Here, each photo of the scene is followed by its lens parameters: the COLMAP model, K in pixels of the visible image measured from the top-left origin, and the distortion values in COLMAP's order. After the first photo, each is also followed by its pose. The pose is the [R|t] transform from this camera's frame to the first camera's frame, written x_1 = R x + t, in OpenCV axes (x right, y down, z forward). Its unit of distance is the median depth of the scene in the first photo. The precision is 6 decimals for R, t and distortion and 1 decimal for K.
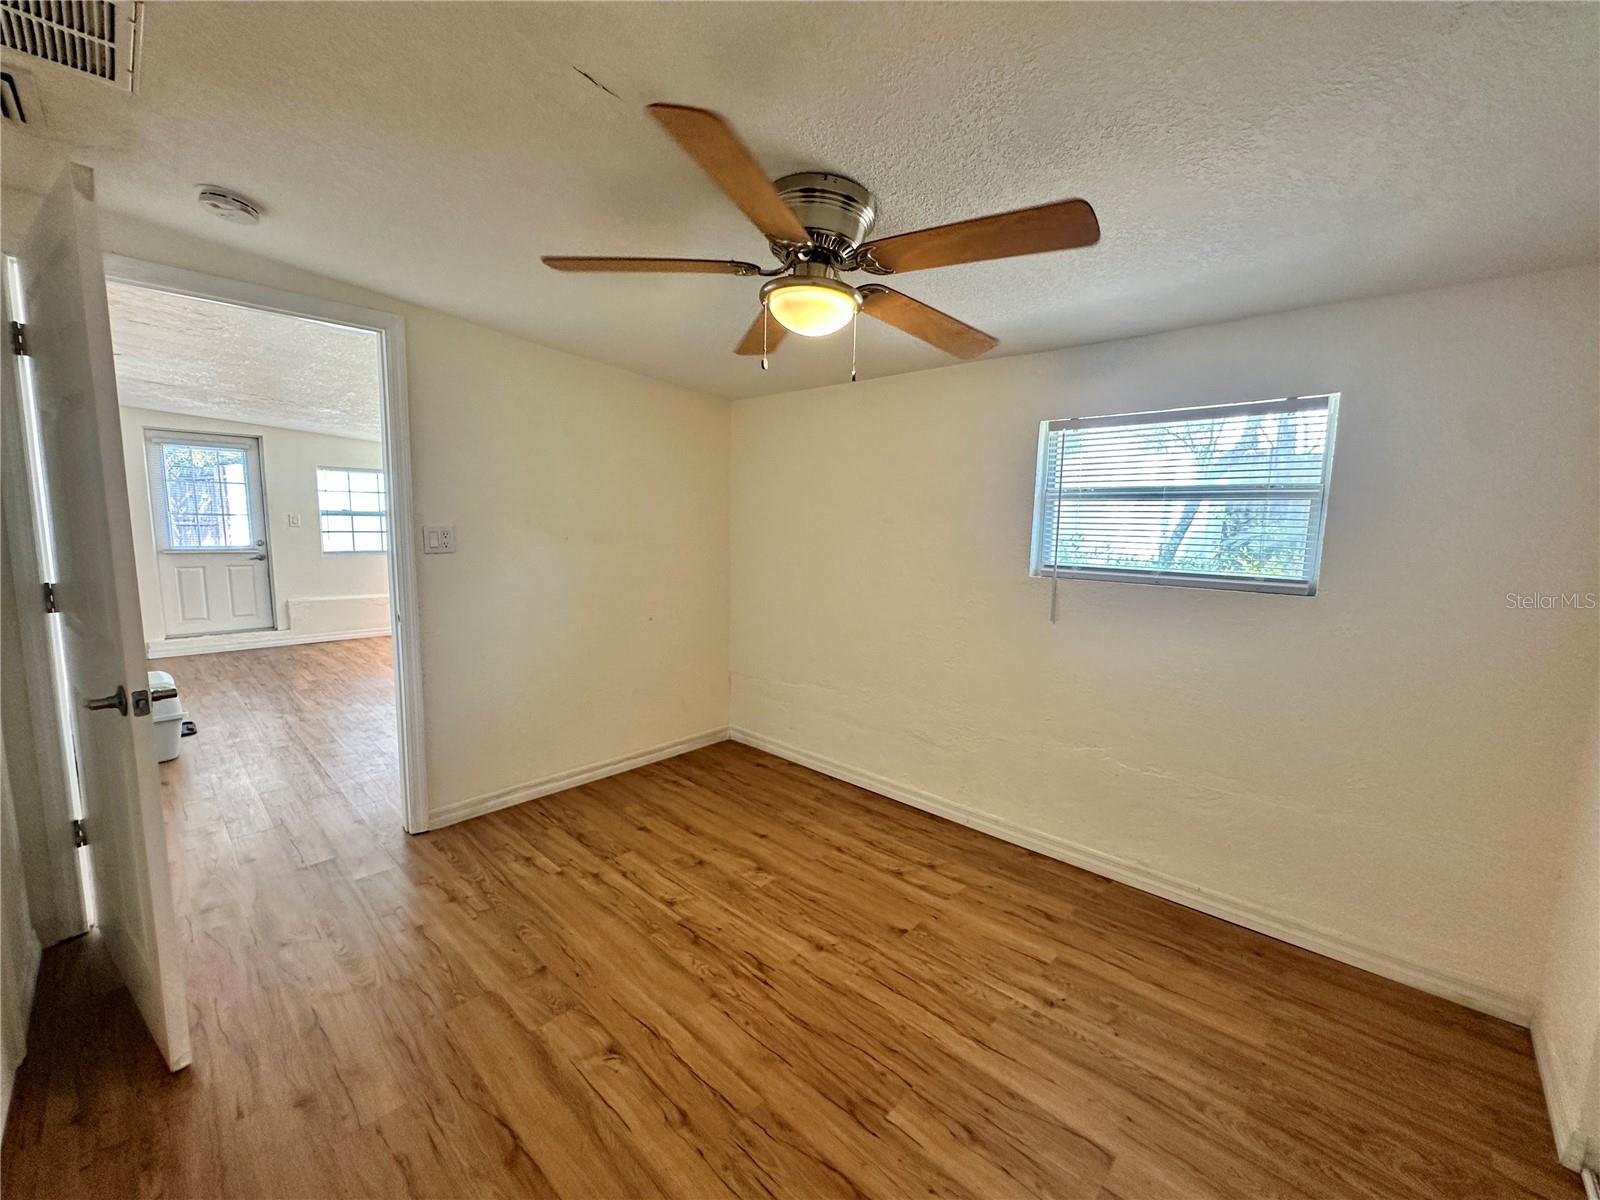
lens RADIAL K [[640.4, 0, 810.0], [0, 640.4, 597.2], [0, 0, 1]] dist [-0.006097, 0.001707]
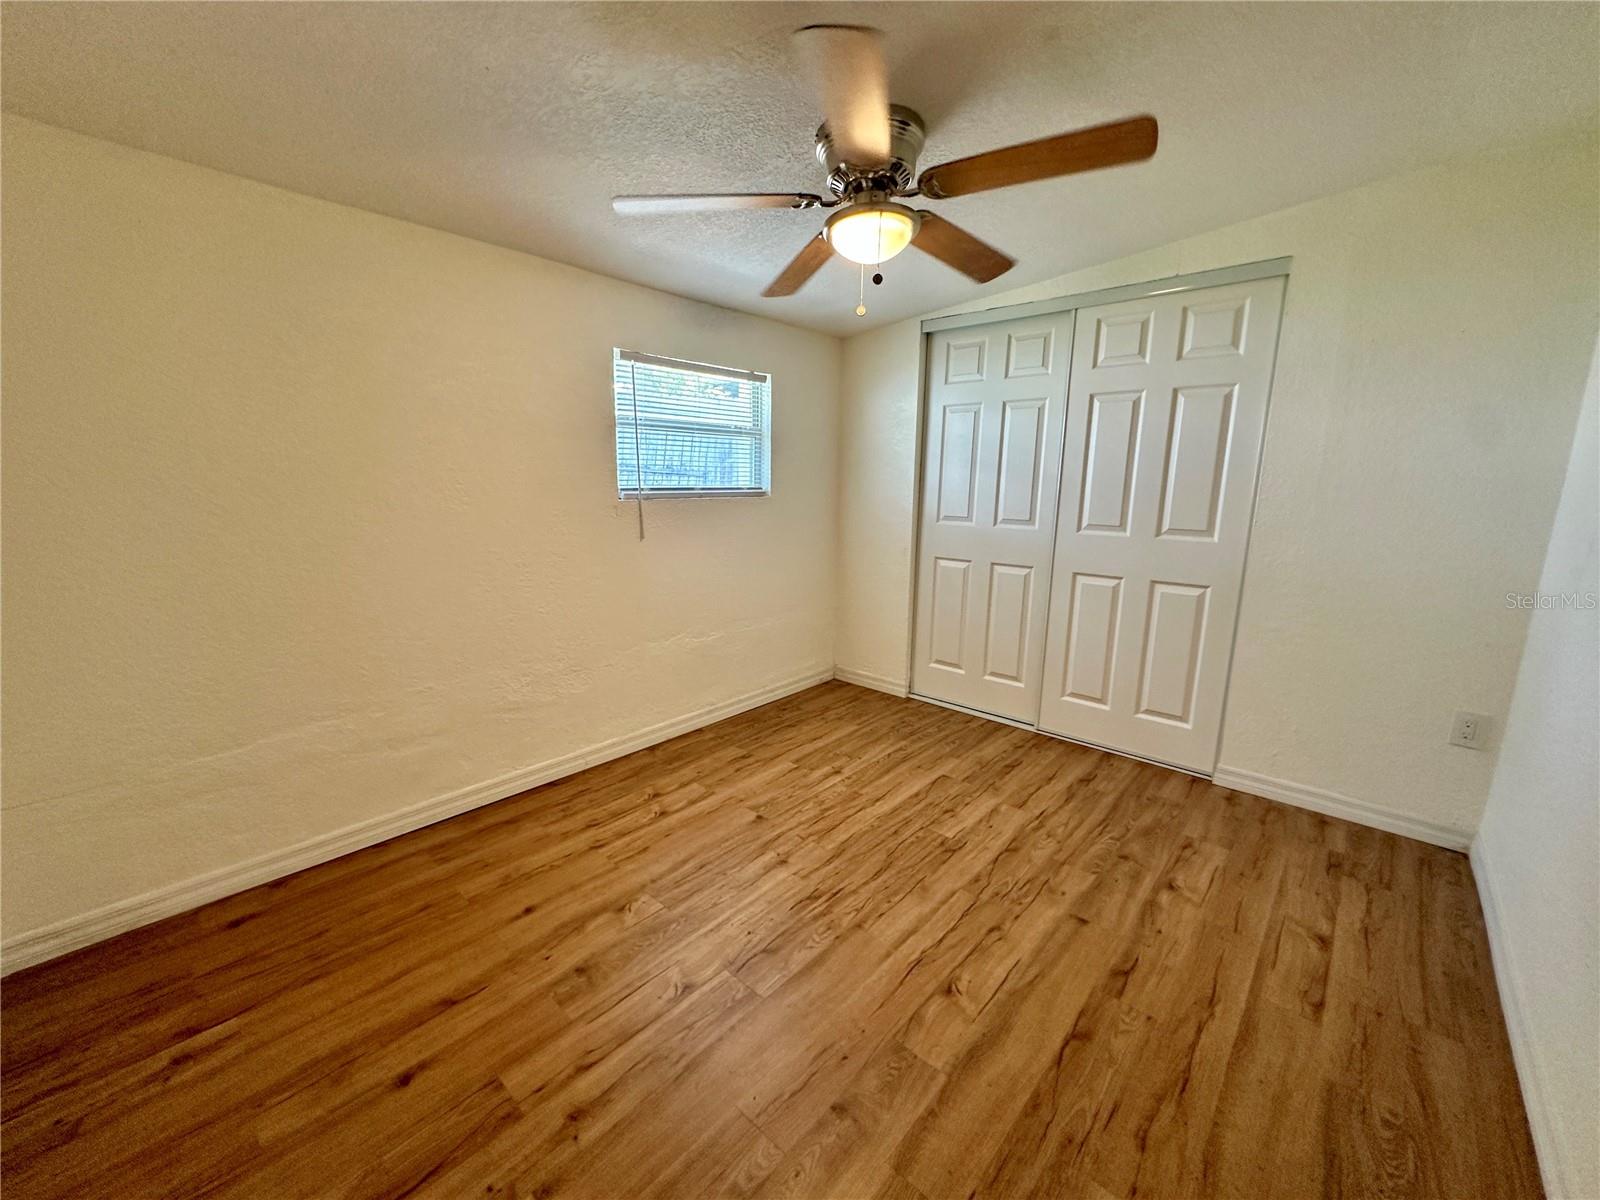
lens RADIAL K [[640.4, 0, 784.4], [0, 640.4, 600.4], [0, 0, 1]] dist [-0.006097, 0.001707]
pose [[0.001424, -0.206416, 0.978463, -0.918338], [0.107588, 0.972817, 0.205068, -0.076005], [-0.994195, 0.104979, 0.023593, 0.937558]]
